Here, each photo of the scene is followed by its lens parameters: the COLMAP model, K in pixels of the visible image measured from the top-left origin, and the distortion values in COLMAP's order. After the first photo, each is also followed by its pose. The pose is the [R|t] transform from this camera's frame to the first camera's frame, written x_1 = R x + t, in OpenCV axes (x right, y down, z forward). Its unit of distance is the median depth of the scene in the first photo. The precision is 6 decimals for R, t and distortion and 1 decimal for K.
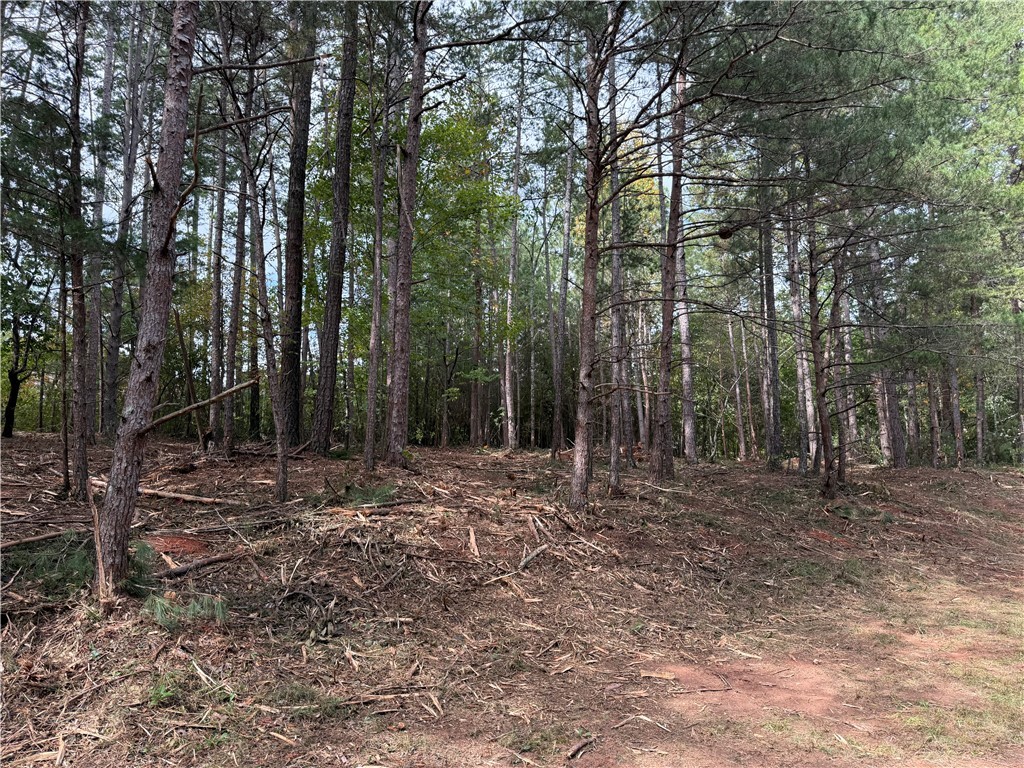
lens RADIAL K [[693.8, 0, 512.0], [0, 693.8, 384.0], [0, 0, 1]] dist [0.127027, -0.197943]
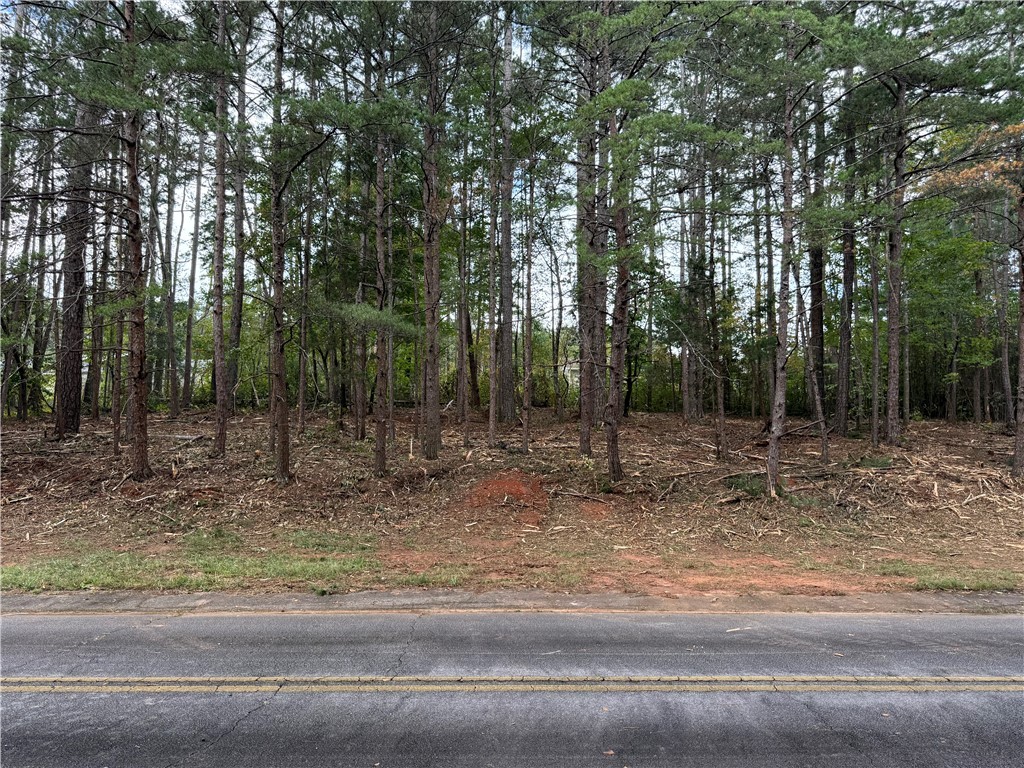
lens RADIAL K [[693.8, 0, 512.0], [0, 693.8, 384.0], [0, 0, 1]] dist [0.127027, -0.197943]
pose [[0.775381, -0.033442, -0.630608, 0.234959], [0.069096, 0.997094, 0.032081, -0.171949], [0.627702, -0.068447, 0.775438, -1.021263]]
